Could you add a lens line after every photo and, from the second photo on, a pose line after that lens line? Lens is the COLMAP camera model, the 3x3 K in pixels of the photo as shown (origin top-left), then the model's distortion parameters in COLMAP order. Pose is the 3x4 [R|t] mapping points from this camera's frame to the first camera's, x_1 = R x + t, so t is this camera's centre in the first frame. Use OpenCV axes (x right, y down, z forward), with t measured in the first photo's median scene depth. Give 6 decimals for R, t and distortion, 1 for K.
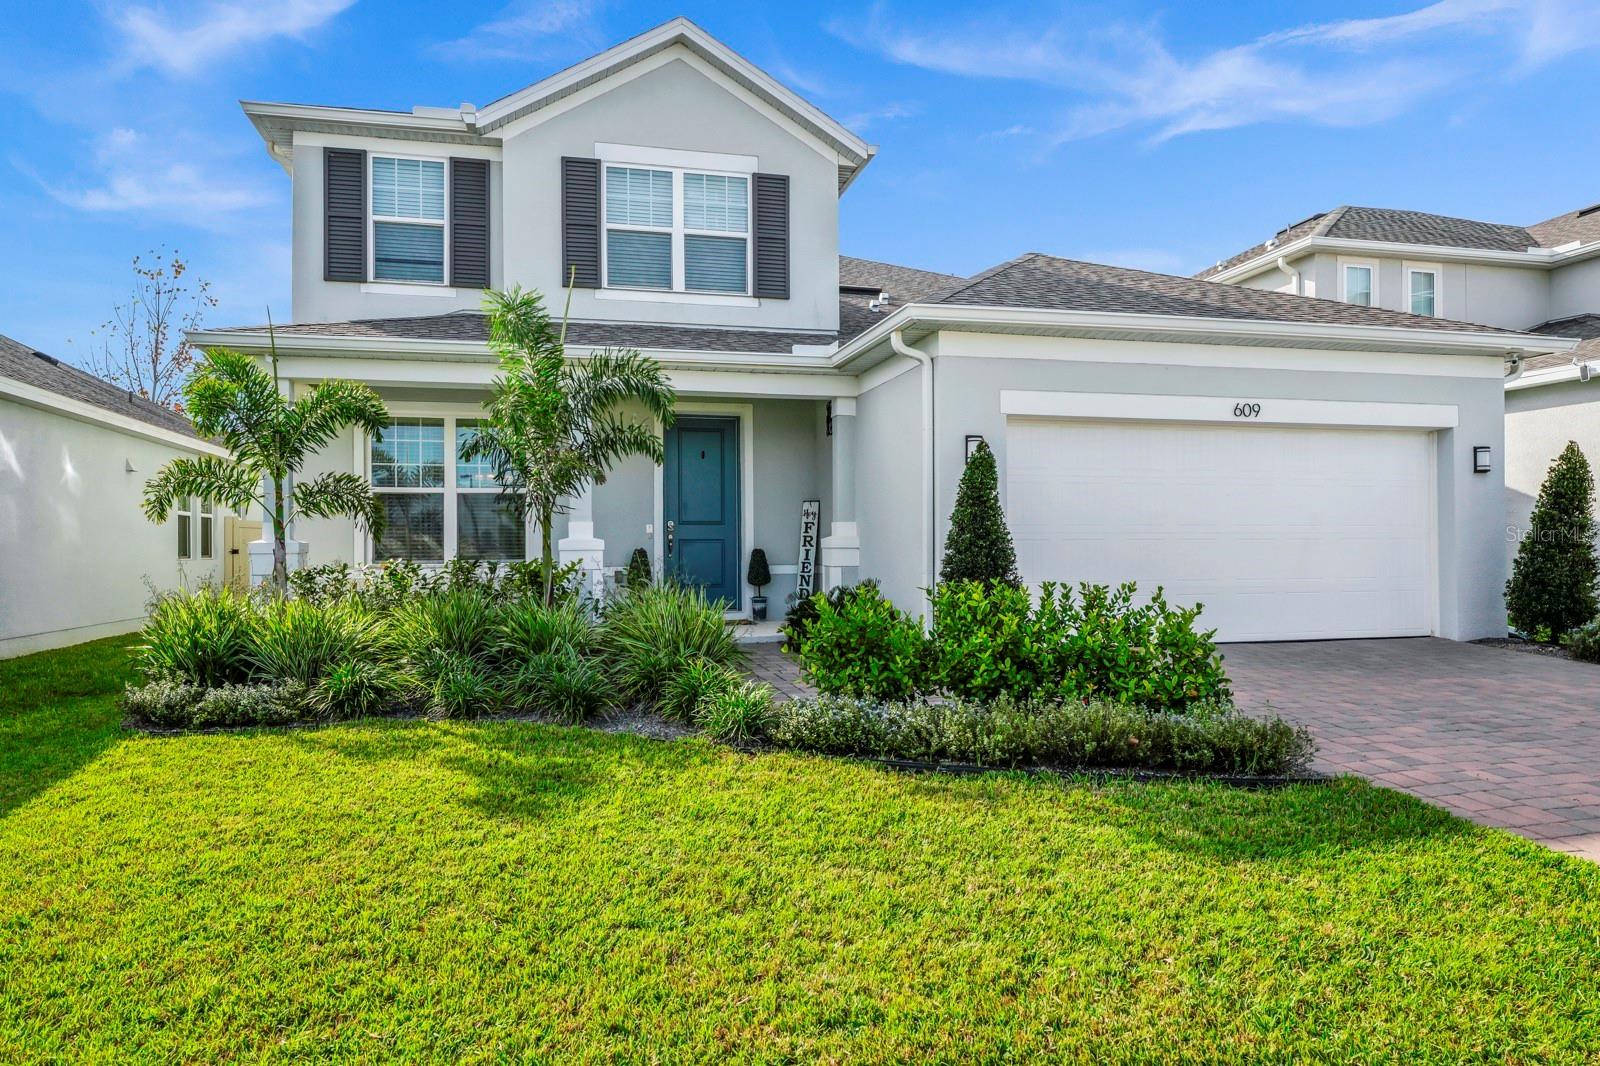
lens RADIAL K [[1047.5, 0, 799.4], [0, 1047.5, 527.0], [0, 0, 1]] dist [-0.004708, 0.003887]
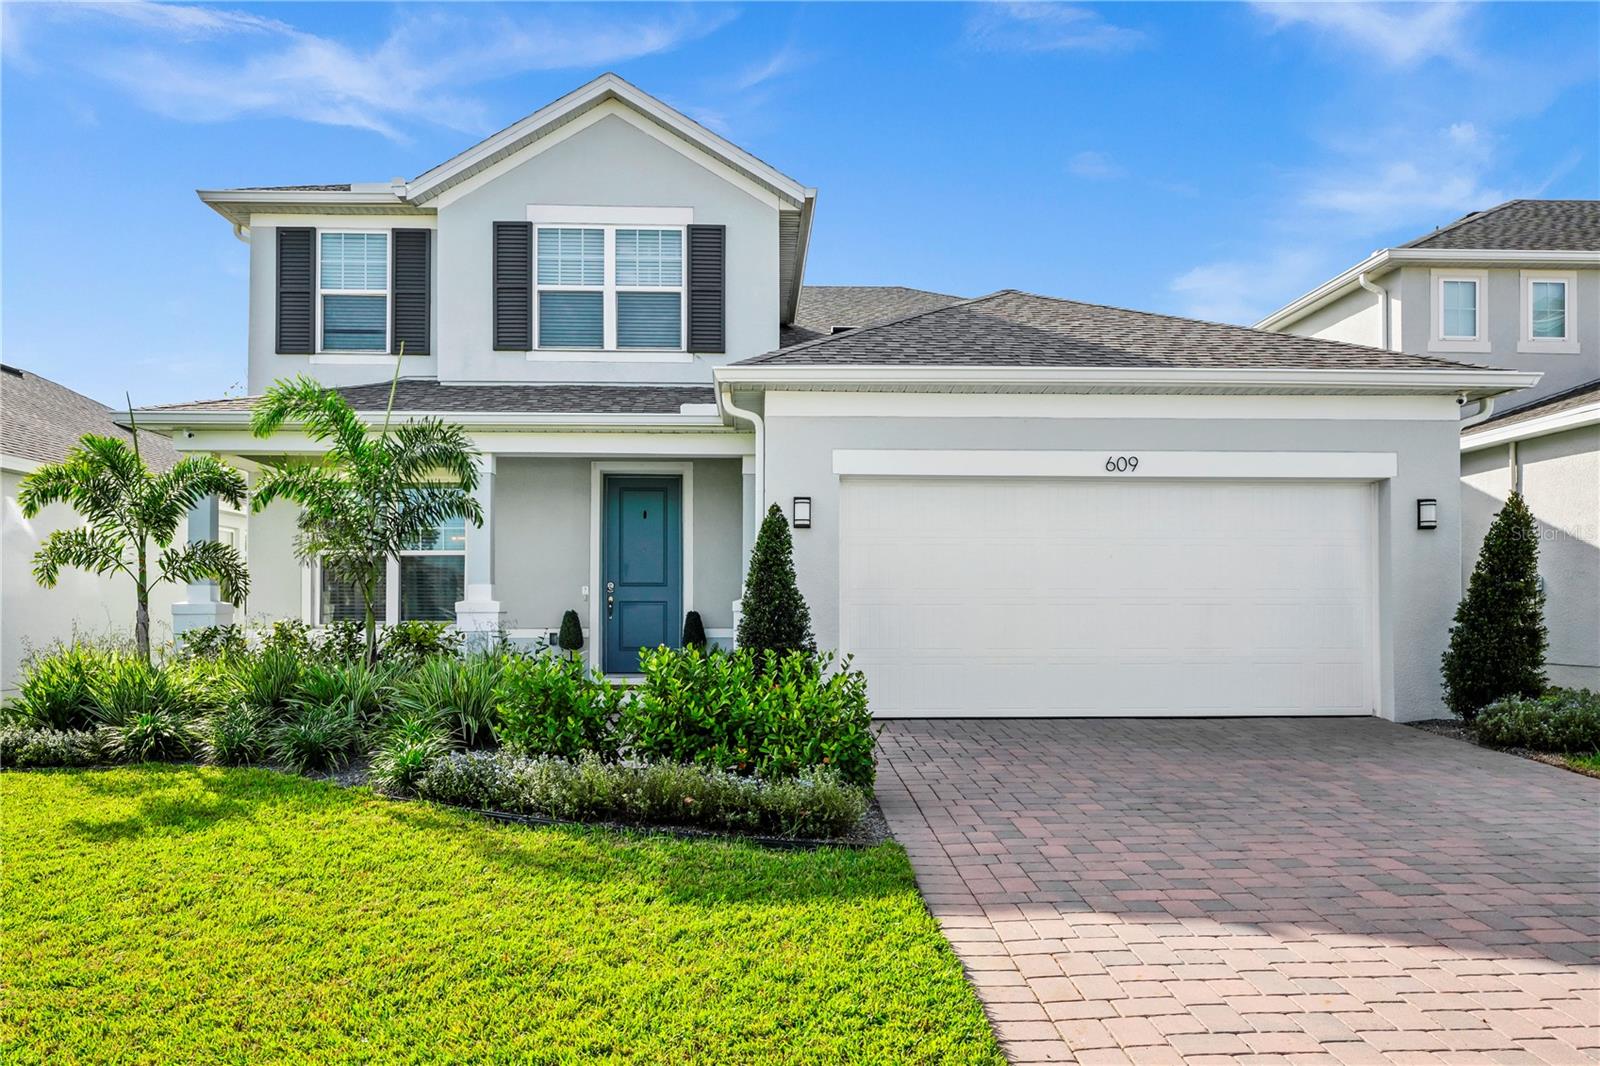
lens RADIAL K [[1176.5, 0, 777.5], [0, 1176.5, 582.9], [0, 0, 1]] dist [-0.002796, -0.002335]
pose [[0.980464, 0.000454, -0.196698, 0.262728], [-0.000599, 1.000000, -0.000678, -0.005169], [0.196697, 0.000783, 0.980464, -0.055632]]
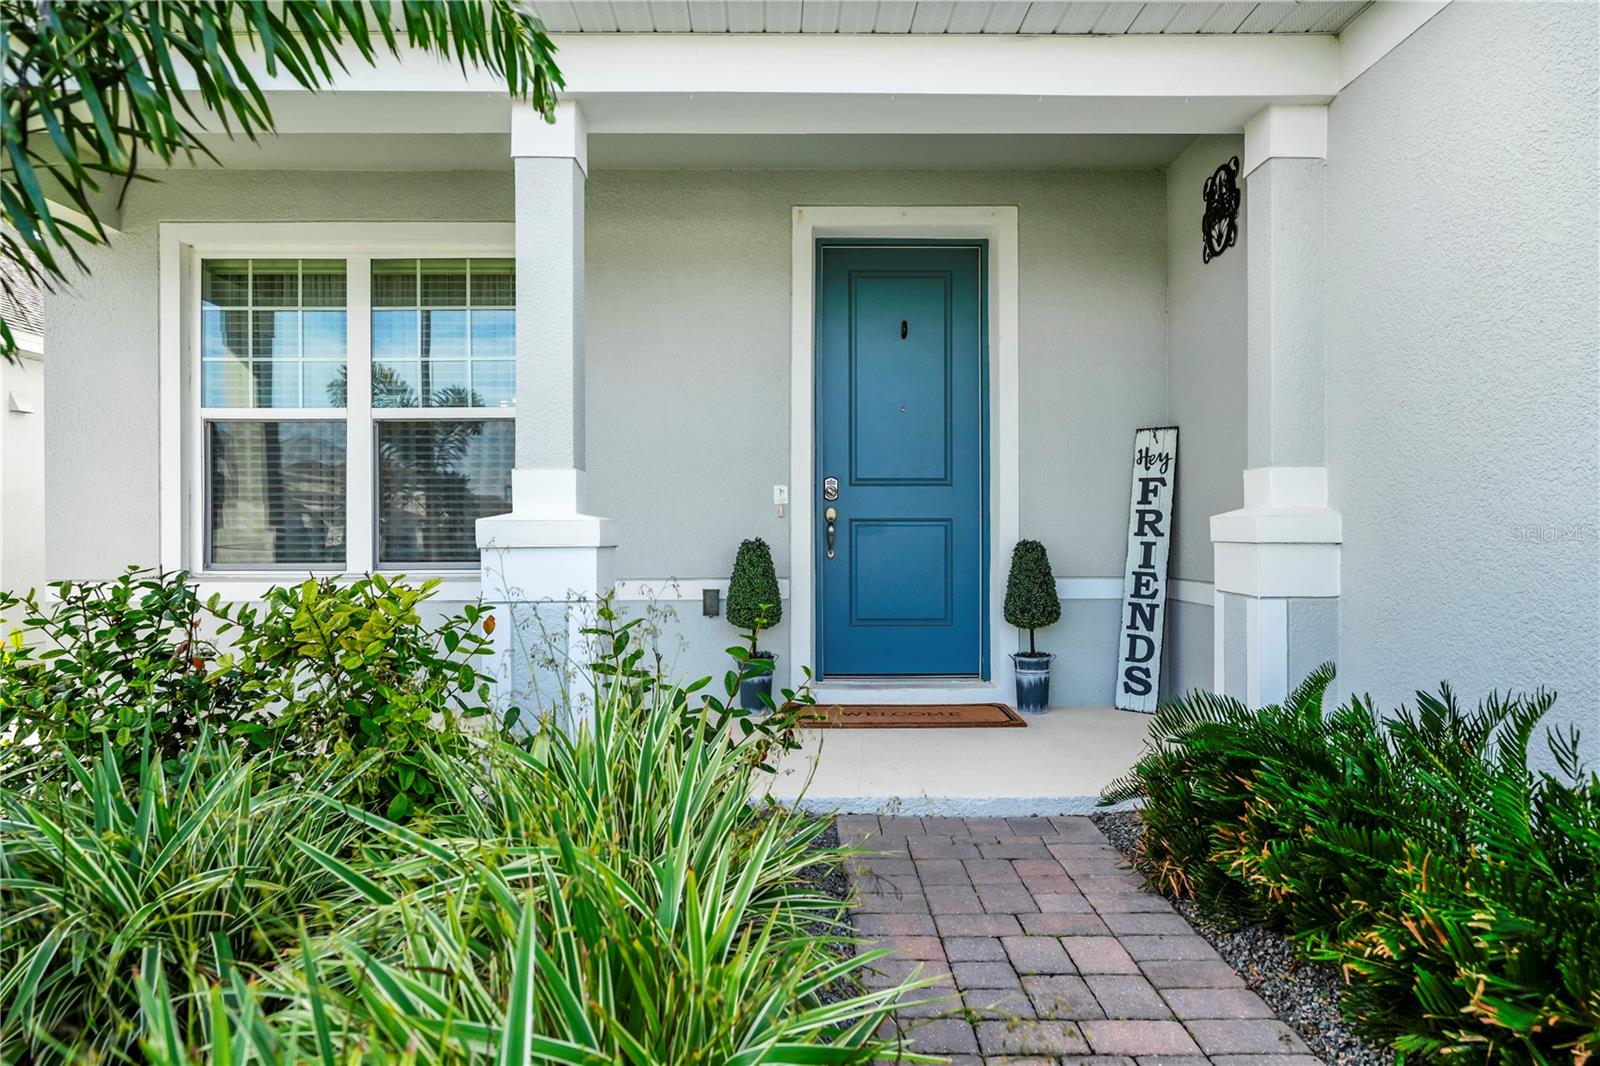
lens RADIAL K [[1114.1, 0, 809.7], [0, 1114.1, 534.2], [0, 0, 1]] dist [-0.003902, -0.000654]
pose [[0.975890, 0.003466, -0.218237, -0.028979], [0.001672, 0.999726, 0.023355, 0.007710], [0.218258, -0.023157, 0.975616, 0.561203]]
